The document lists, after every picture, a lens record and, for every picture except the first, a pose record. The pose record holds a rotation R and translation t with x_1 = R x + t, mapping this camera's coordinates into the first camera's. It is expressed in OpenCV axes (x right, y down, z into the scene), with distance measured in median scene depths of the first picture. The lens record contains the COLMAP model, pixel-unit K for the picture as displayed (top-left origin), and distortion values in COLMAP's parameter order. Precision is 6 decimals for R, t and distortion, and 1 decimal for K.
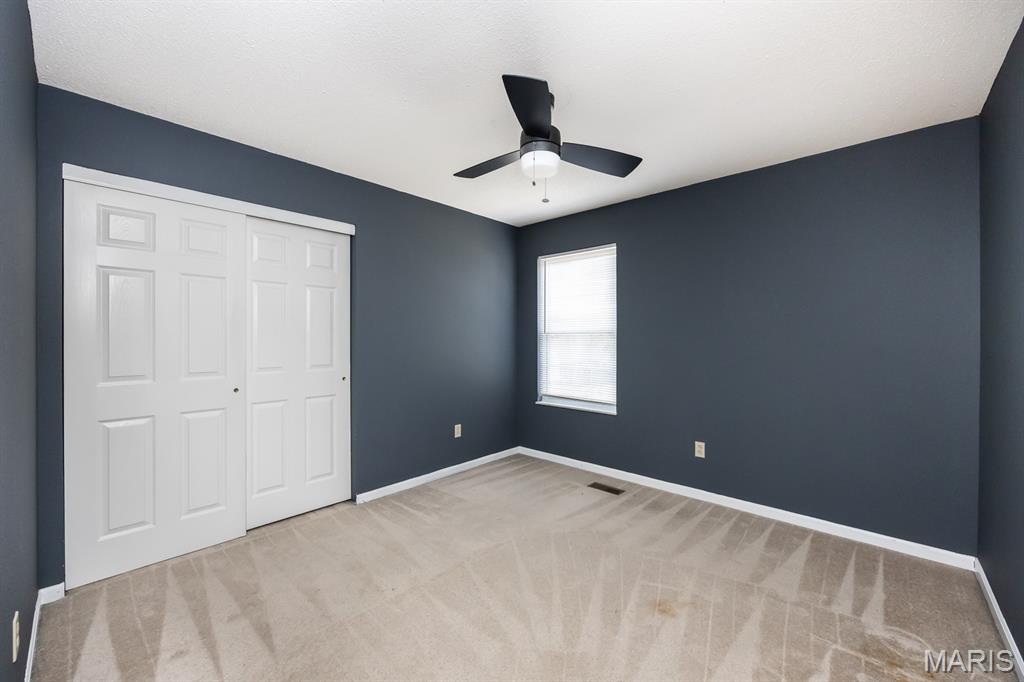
lens RADIAL K [[408.0, 0, 513.7], [0, 408.0, 341.6], [0, 0, 1]] dist [-0.000945, -0.000153]
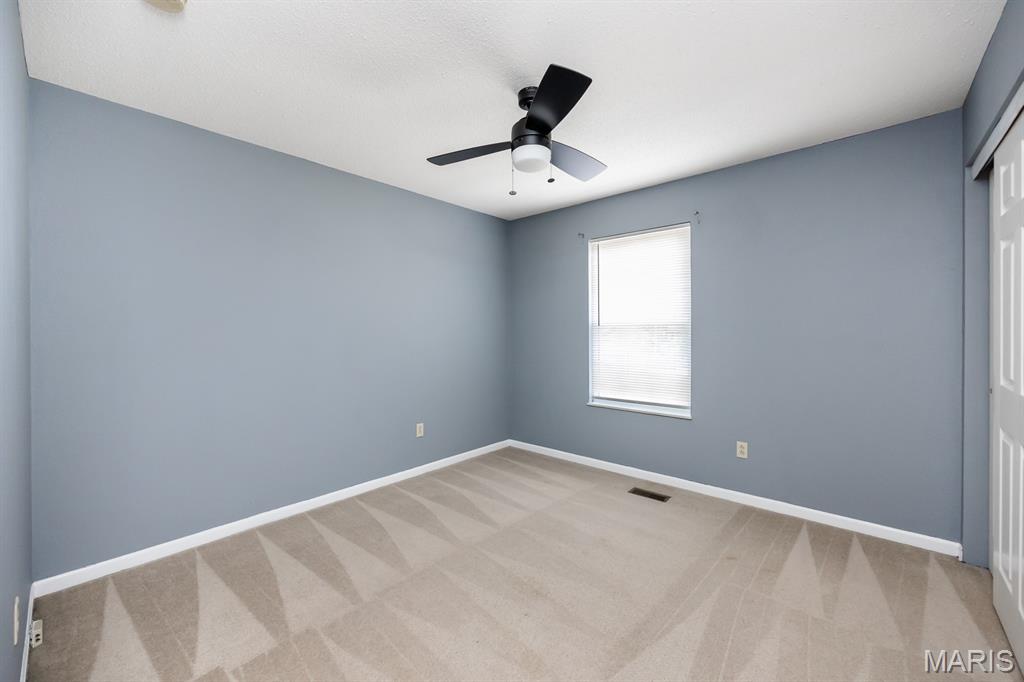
lens RADIAL K [[409.1, 0, 512.0], [0, 409.1, 341.0], [0, 0, 1]] dist [-0.001360, -0.000072]
pose [[0.999879, -0.010083, 0.011837, -0.111419], [0.009941, 0.999879, 0.011992, -0.001814], [-0.011956, -0.011873, 0.999858, 0.101425]]
